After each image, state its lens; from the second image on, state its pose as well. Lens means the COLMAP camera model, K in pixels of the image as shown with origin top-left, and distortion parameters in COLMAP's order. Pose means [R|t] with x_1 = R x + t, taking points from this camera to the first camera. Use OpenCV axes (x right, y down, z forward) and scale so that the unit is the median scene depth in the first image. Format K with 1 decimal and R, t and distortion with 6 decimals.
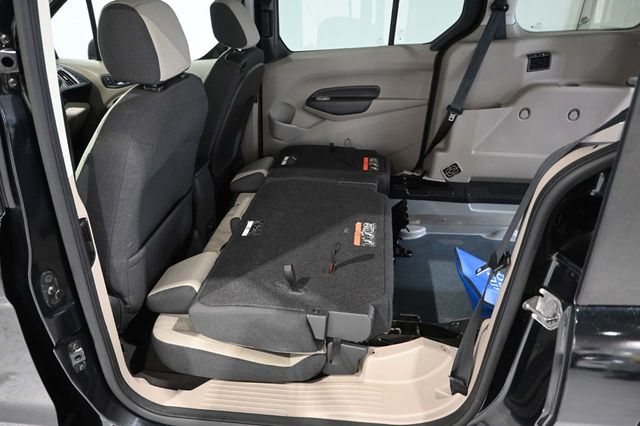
lens RADIAL K [[432.9, 0, 320.0], [0, 432.9, 213.0], [0, 0, 1]] dist [-0.003961, -0.001828]
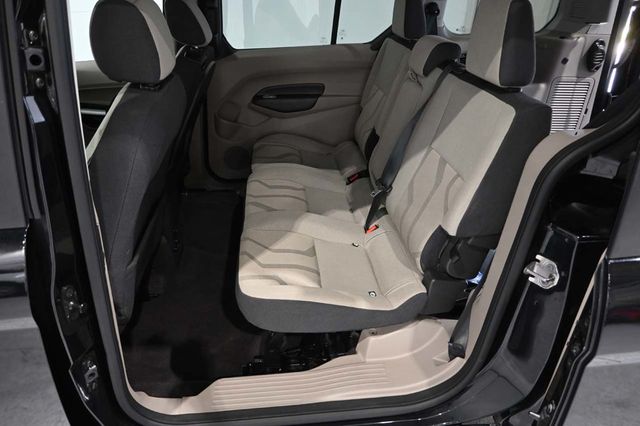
lens RADIAL K [[432.9, 0, 320.0], [0, 432.9, 213.0], [0, 0, 1]] dist [-0.003961, -0.001828]
pose [[0.974025, -0.068582, 0.215805, -0.230628], [0.067316, 0.997644, 0.013222, 0.002912], [-0.216204, 0.001648, 0.976347, -0.021040]]
